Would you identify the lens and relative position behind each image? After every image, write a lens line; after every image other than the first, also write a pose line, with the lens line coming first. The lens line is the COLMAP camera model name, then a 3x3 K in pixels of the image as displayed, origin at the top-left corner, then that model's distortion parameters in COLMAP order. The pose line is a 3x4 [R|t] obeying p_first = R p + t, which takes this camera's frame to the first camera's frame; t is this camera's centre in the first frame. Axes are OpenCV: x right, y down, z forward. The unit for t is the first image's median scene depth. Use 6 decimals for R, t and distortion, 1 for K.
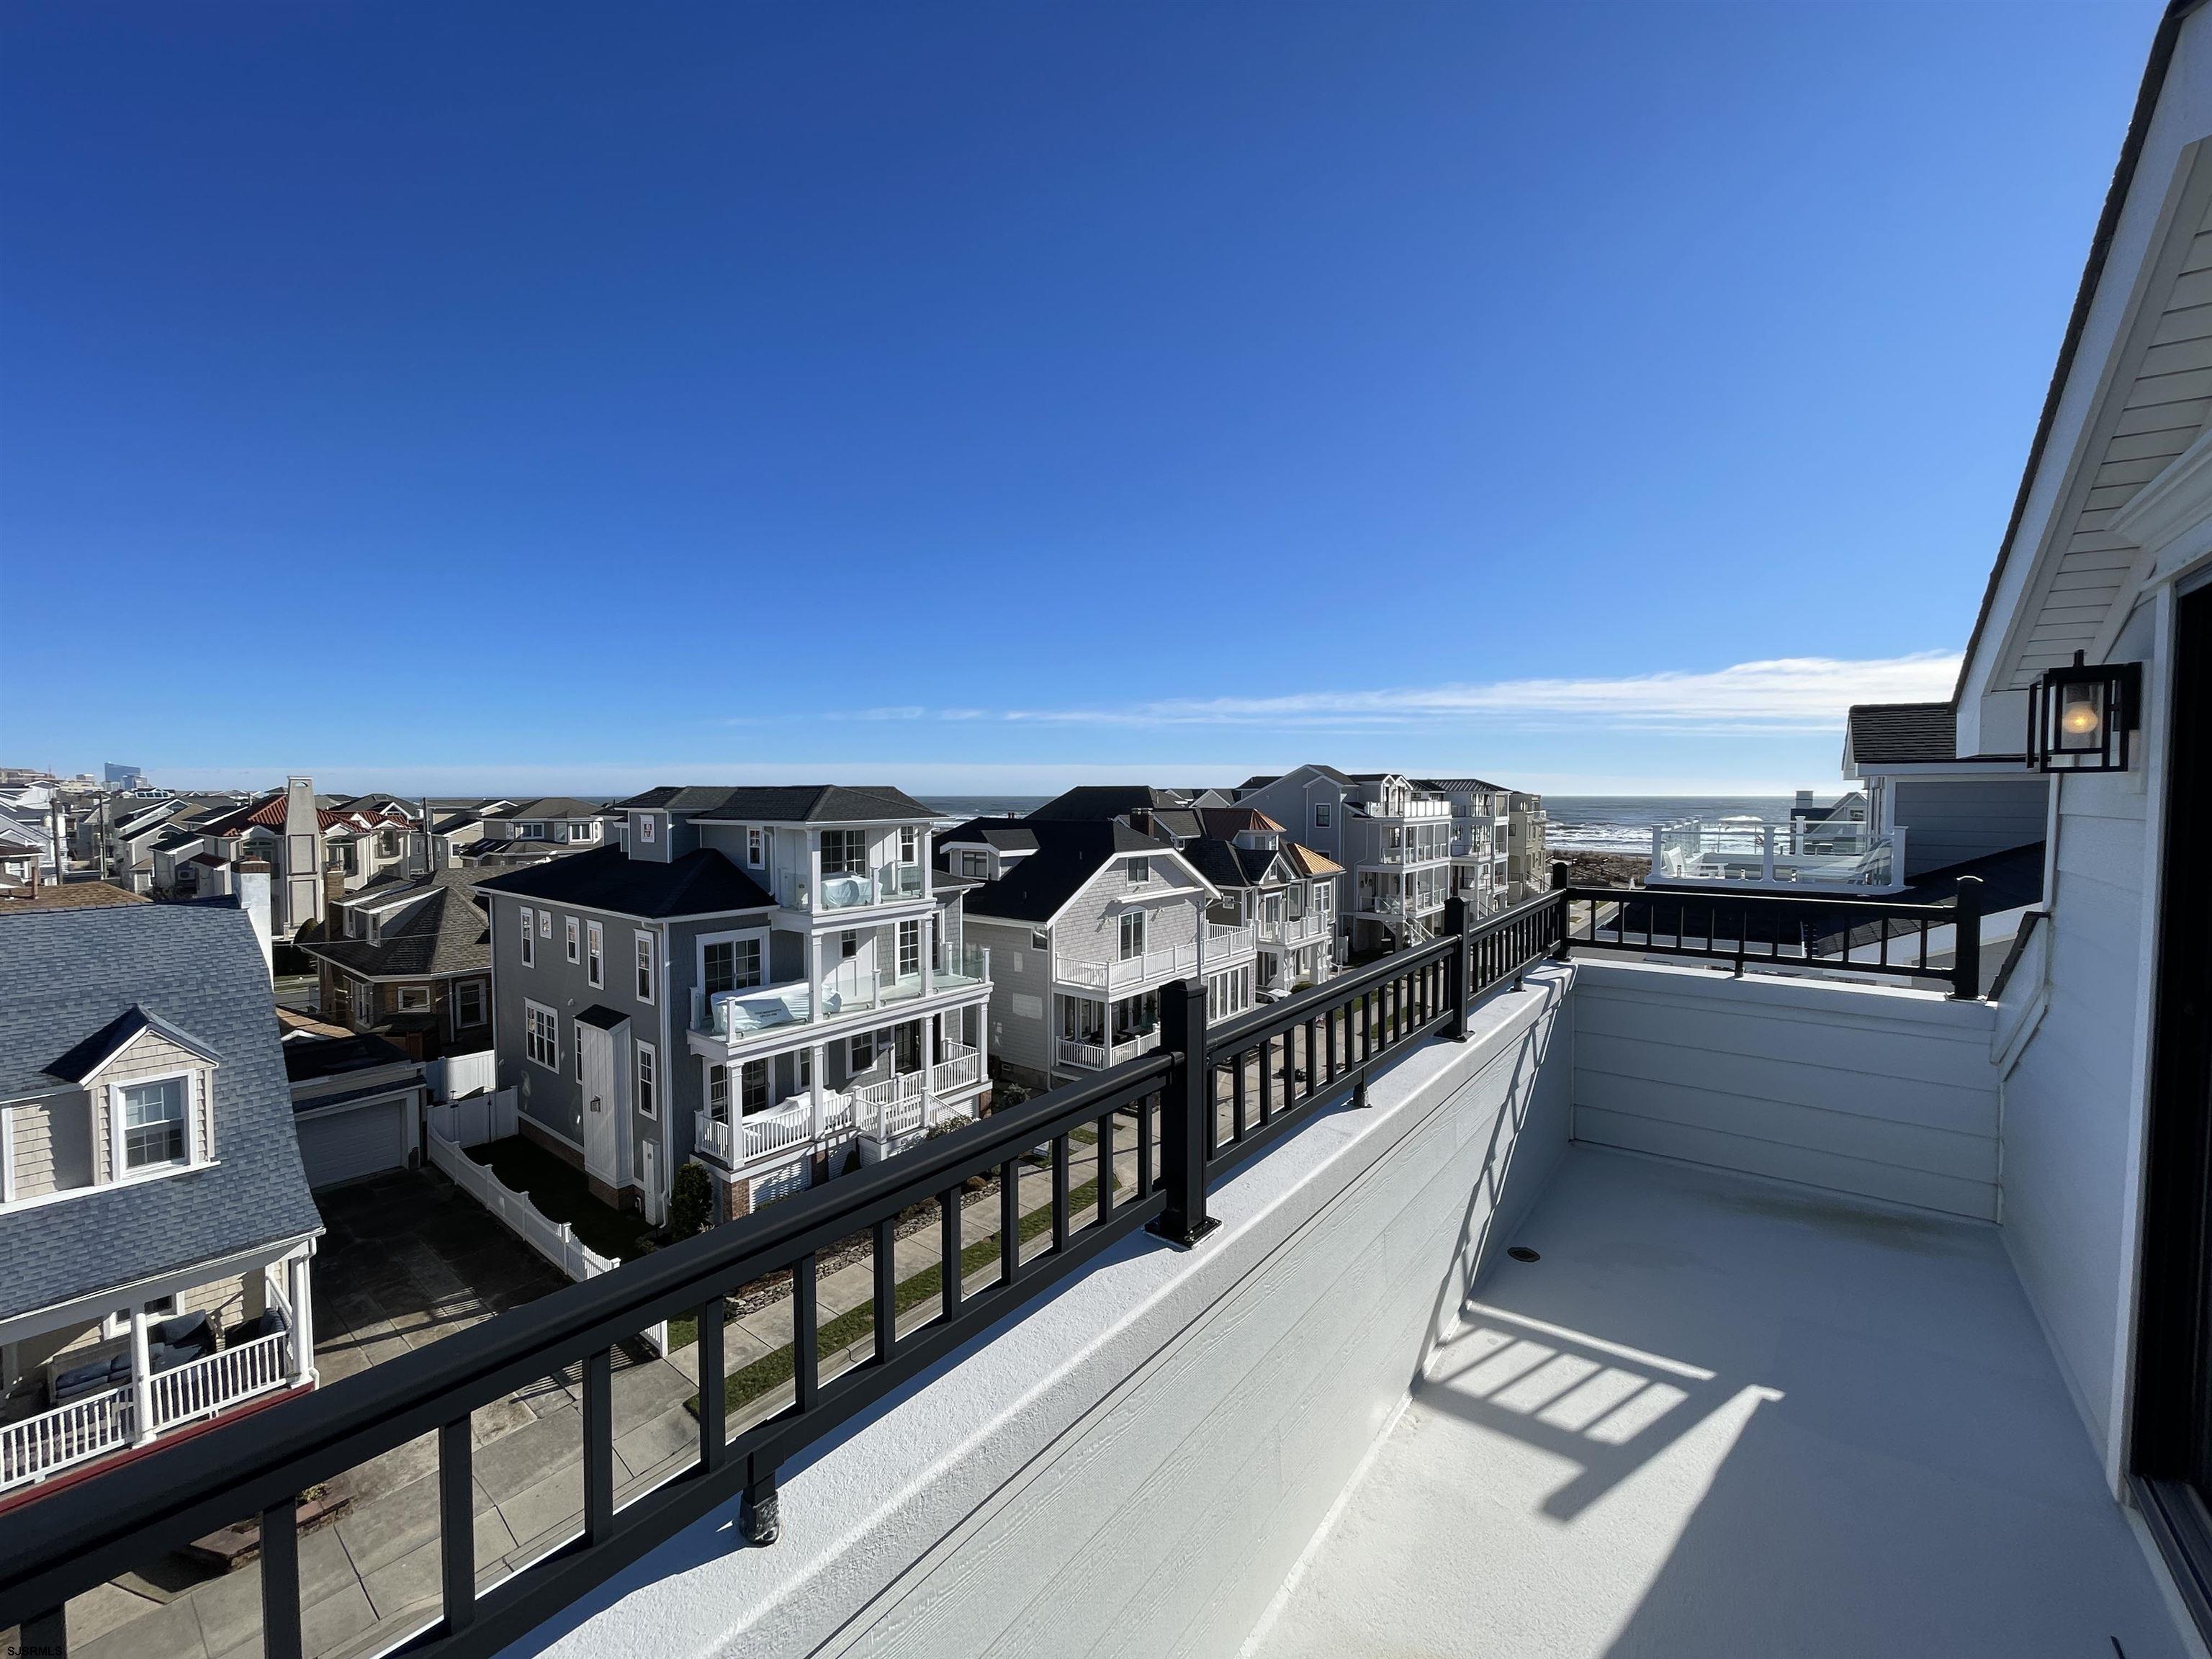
lens RADIAL K [[894.0, 0, 1106.1], [0, 894.0, 826.1], [0, 0, 1]] dist [0.001548, -0.001755]
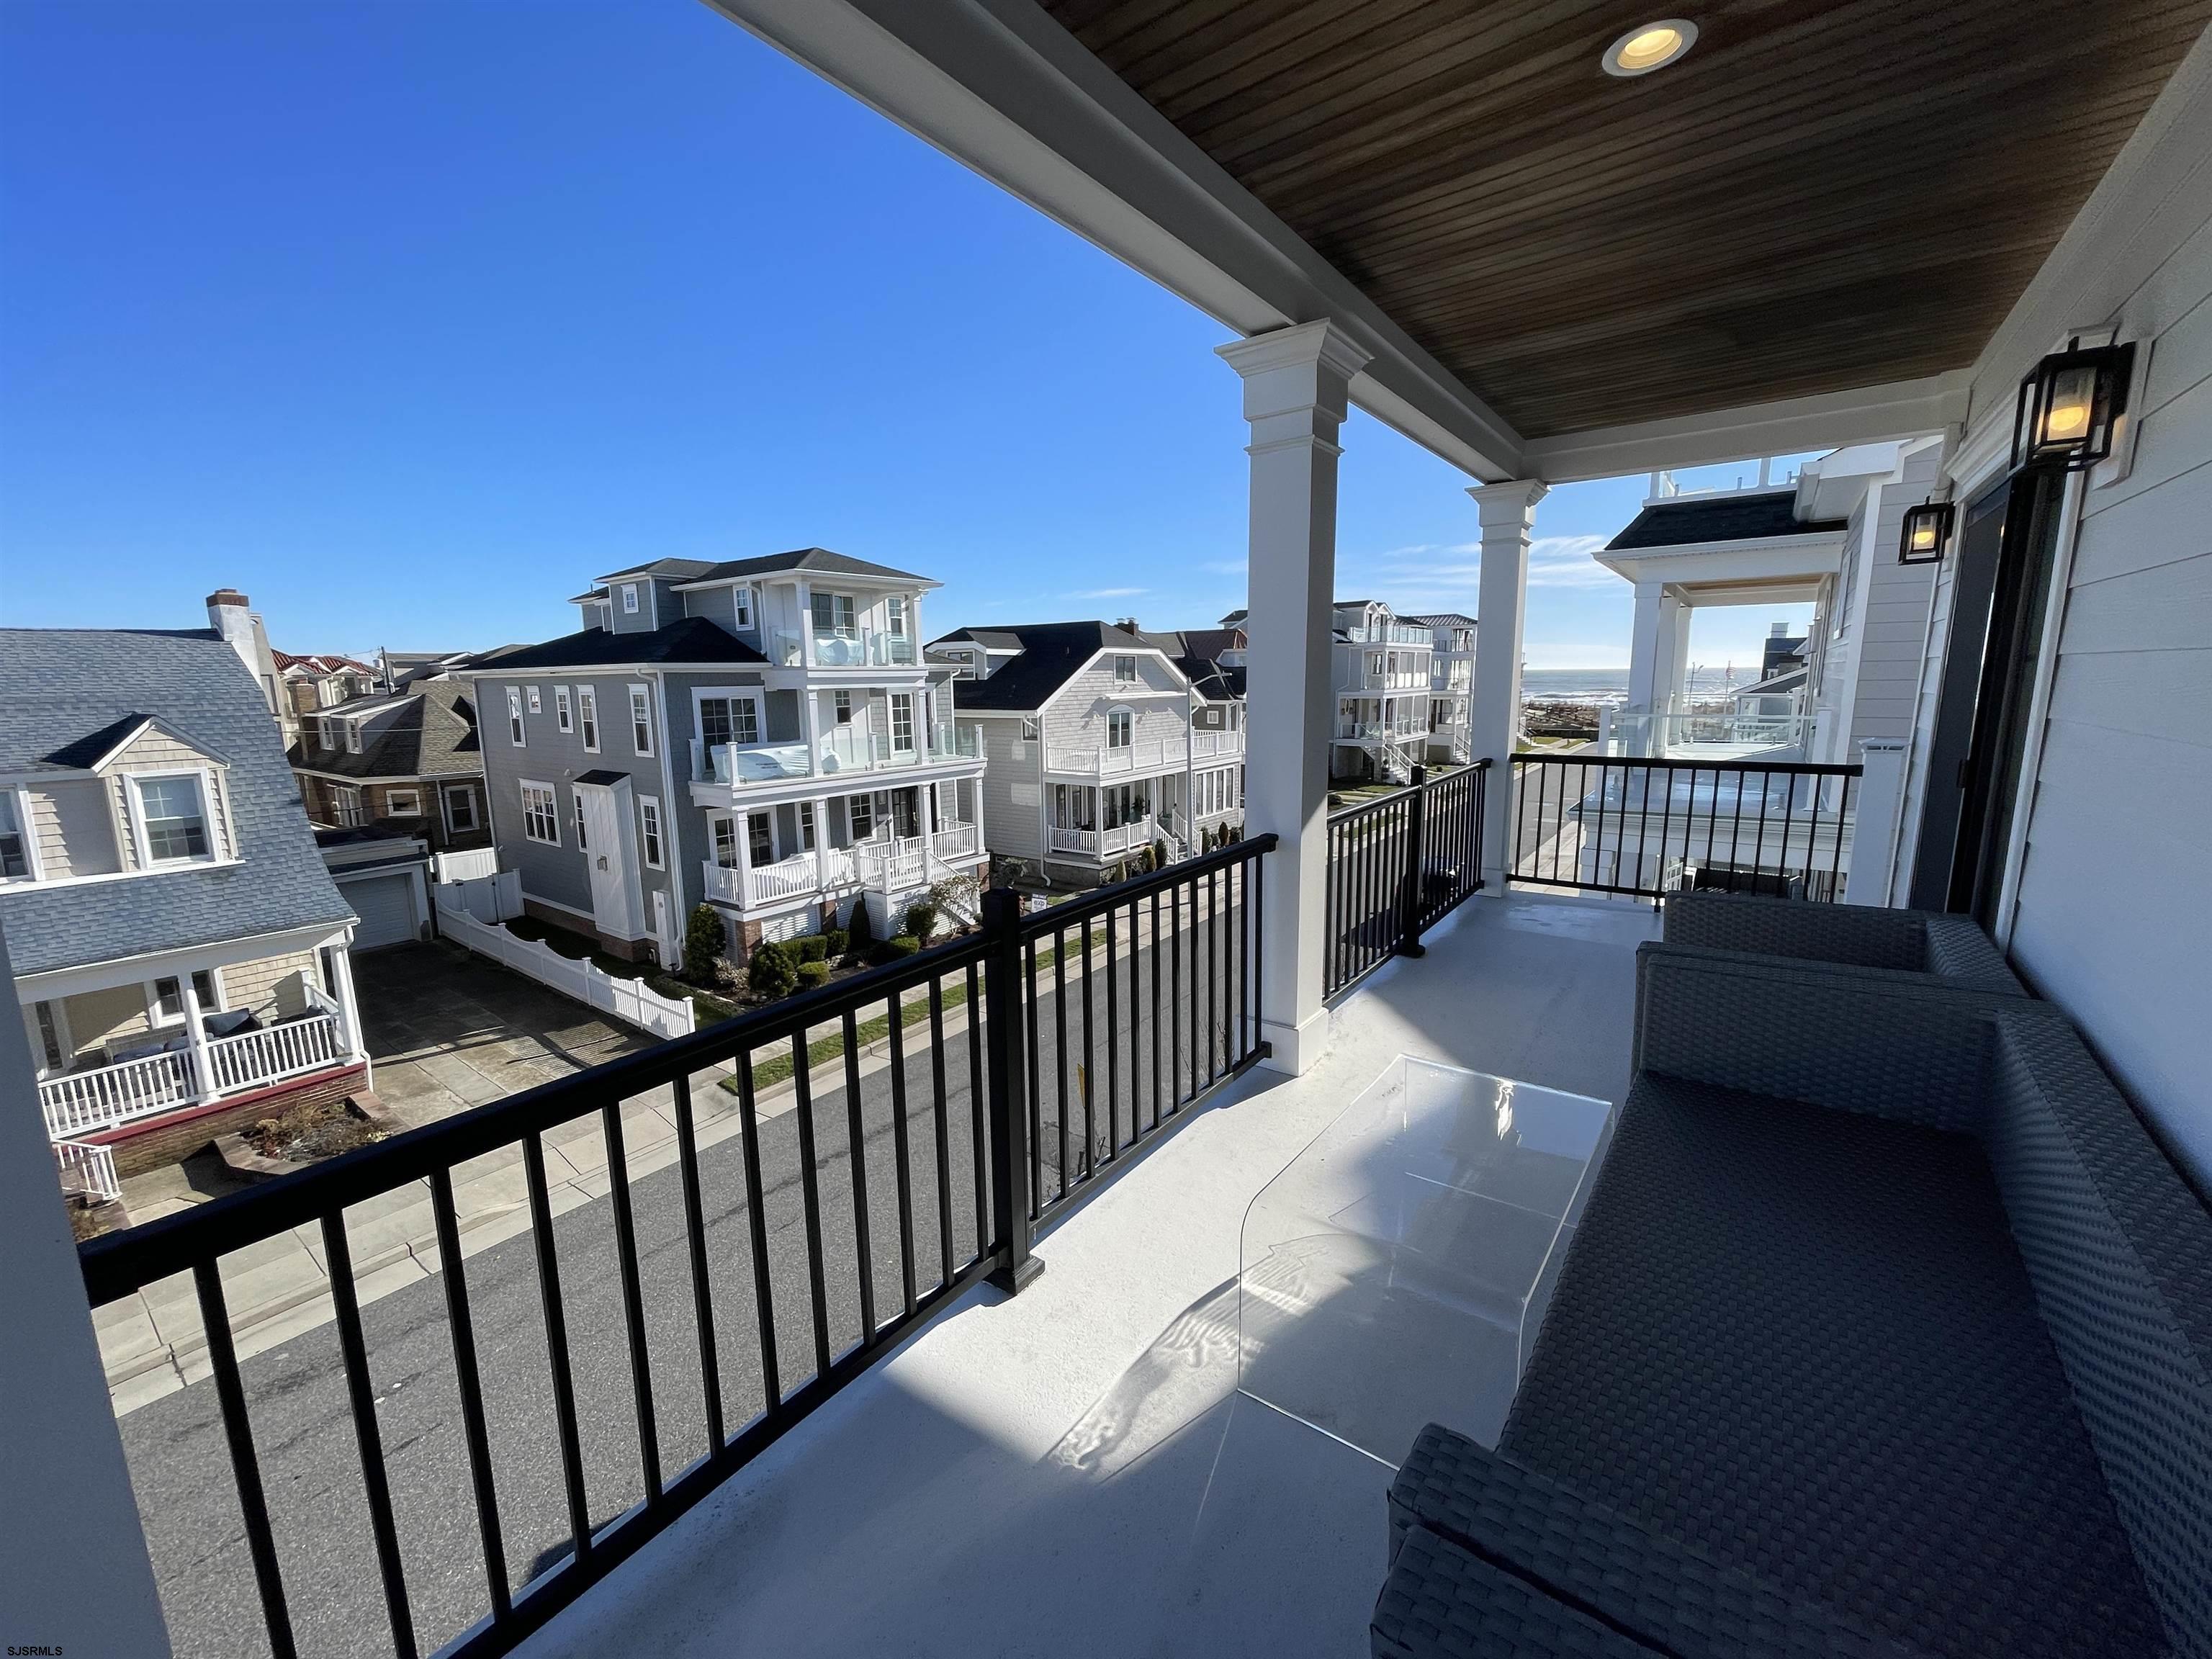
lens RADIAL K [[894.0, 0, 1106.8], [0, 894.0, 828.5], [0, 0, 1]] dist [0.001548, -0.001755]
pose [[0.999505, -0.017254, 0.026318, -0.021254], [0.013627, 0.991124, 0.132244, 0.141863], [-0.028366, -0.131820, 0.990868, -0.022685]]
